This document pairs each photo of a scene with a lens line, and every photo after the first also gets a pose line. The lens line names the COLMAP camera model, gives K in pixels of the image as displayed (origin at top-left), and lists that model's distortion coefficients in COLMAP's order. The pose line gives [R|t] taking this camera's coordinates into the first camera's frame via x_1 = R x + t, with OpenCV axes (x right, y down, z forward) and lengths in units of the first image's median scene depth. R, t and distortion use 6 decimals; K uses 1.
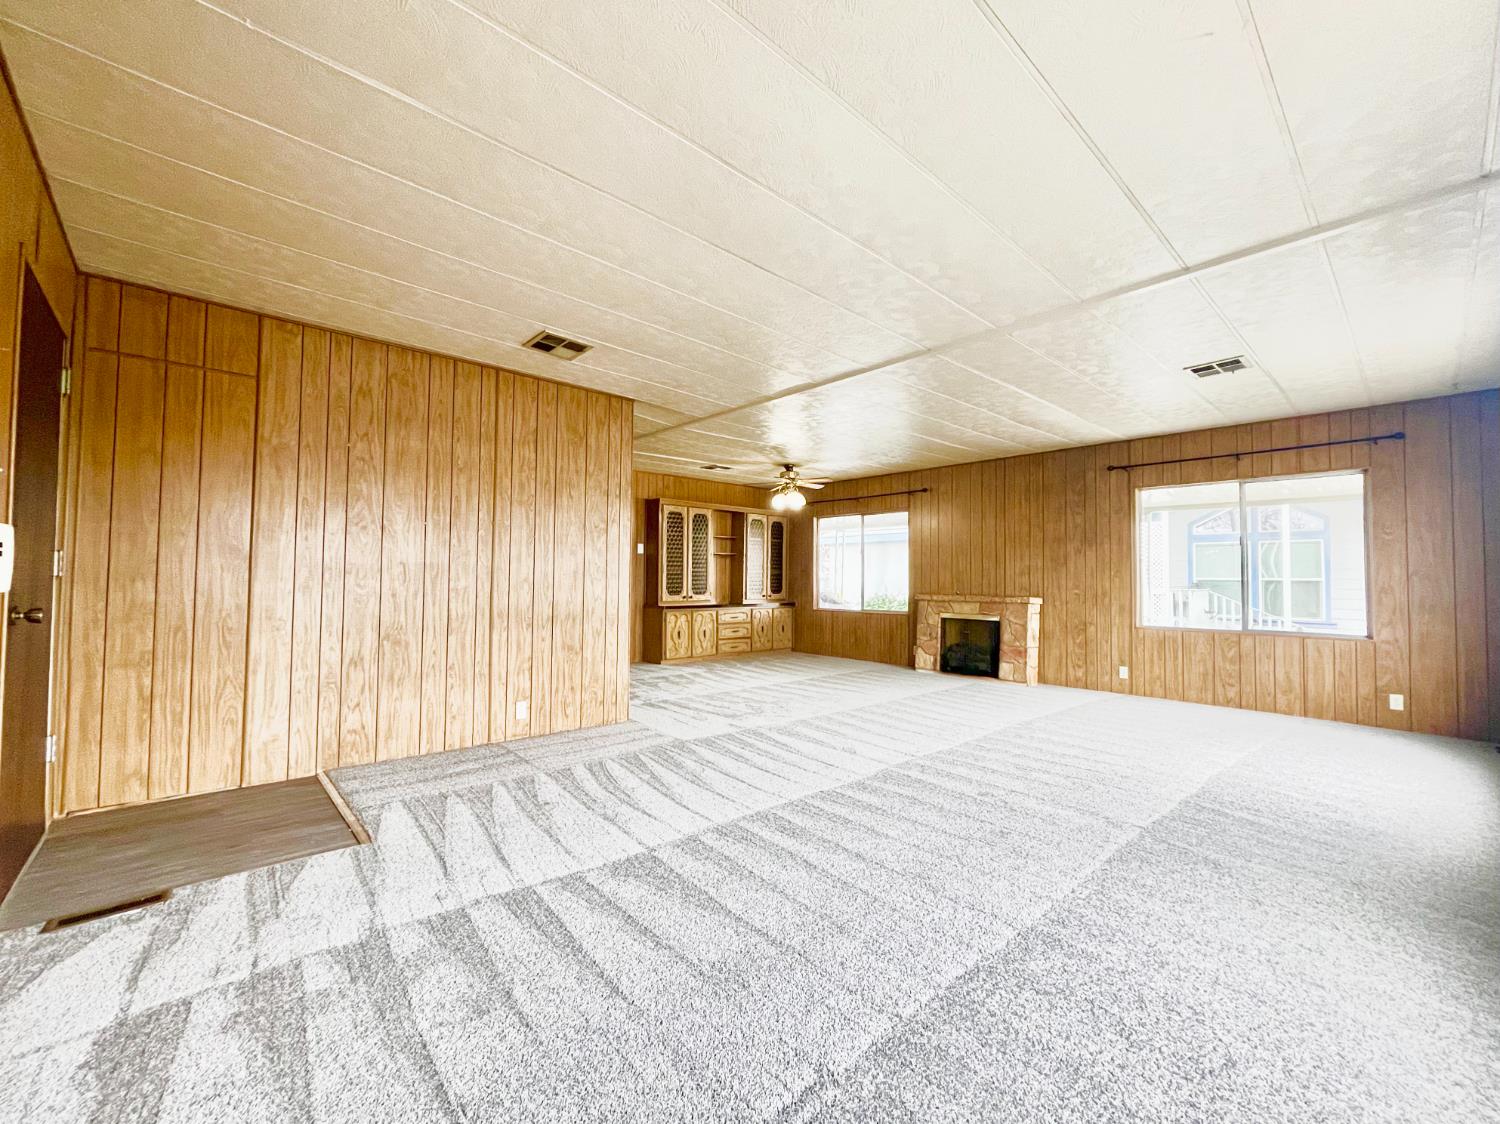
lens RADIAL K [[606.2, 0, 749.1], [0, 606.2, 555.2], [0, 0, 1]] dist [0.001482, 0.000049]
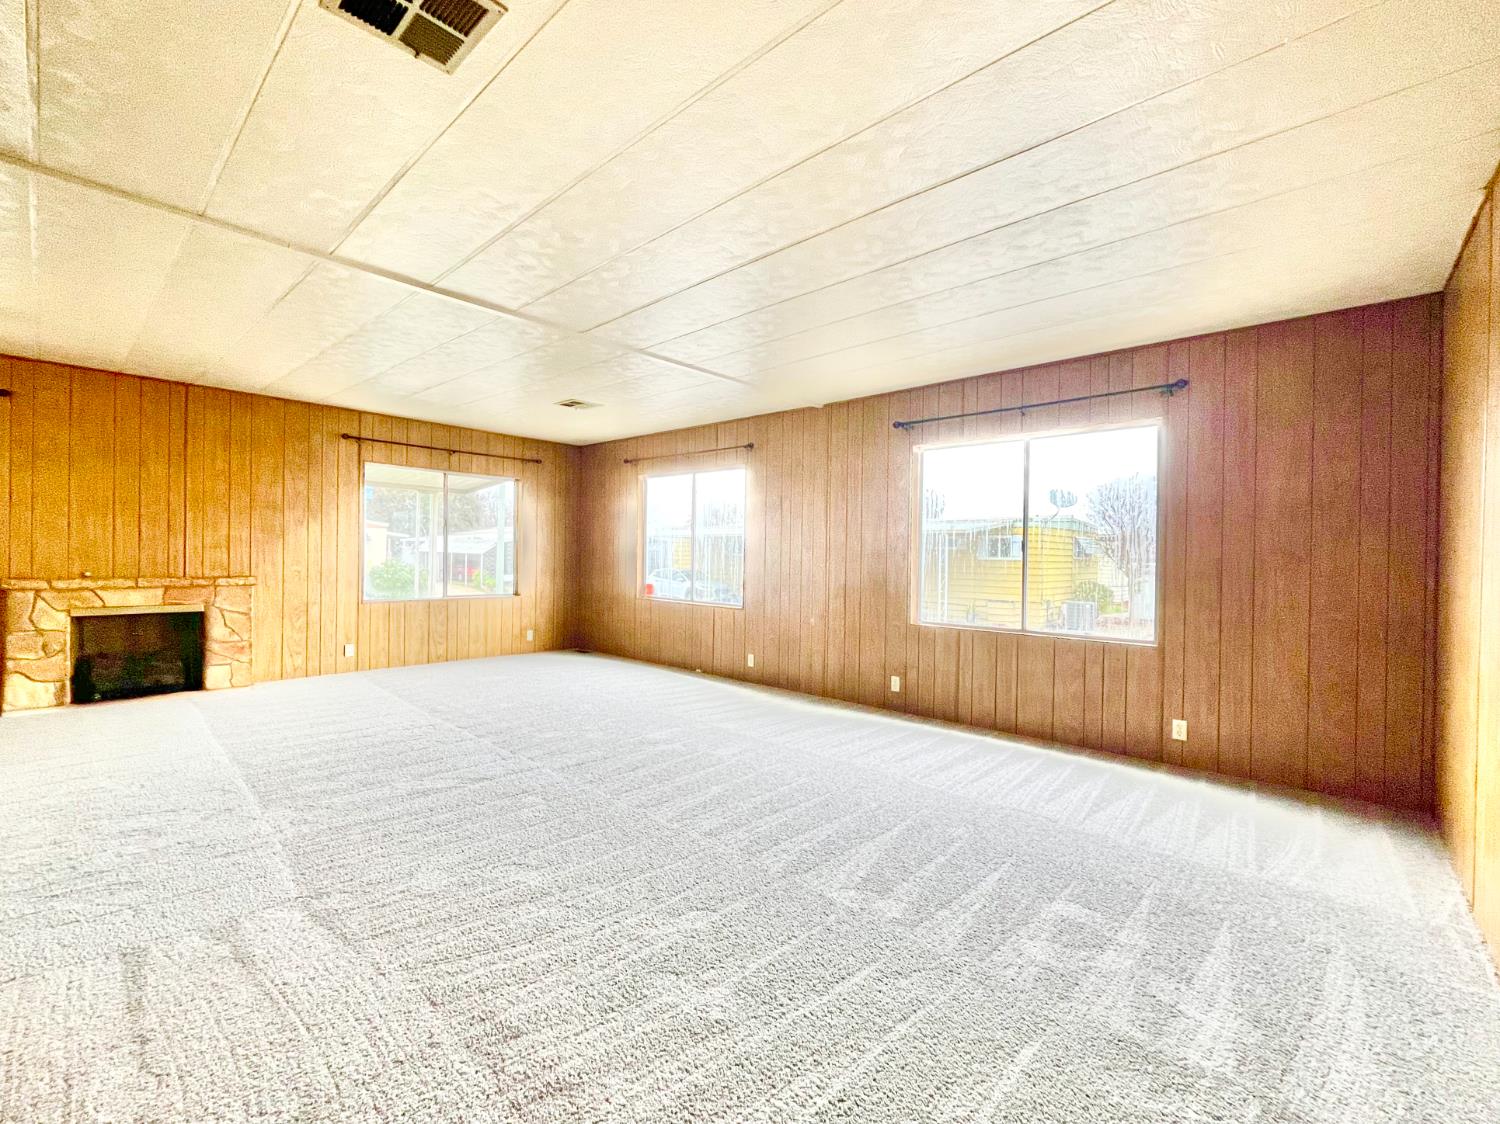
lens RADIAL K [[606.2, 0, 749.2], [0, 606.2, 560.4], [0, 0, 1]] dist [0.001482, 0.000049]
pose [[-0.038937, -0.016501, 0.999105, -0.345802], [-0.053194, 0.998480, 0.014417, 0.001836], [-0.997825, -0.052585, -0.039755, 0.380507]]
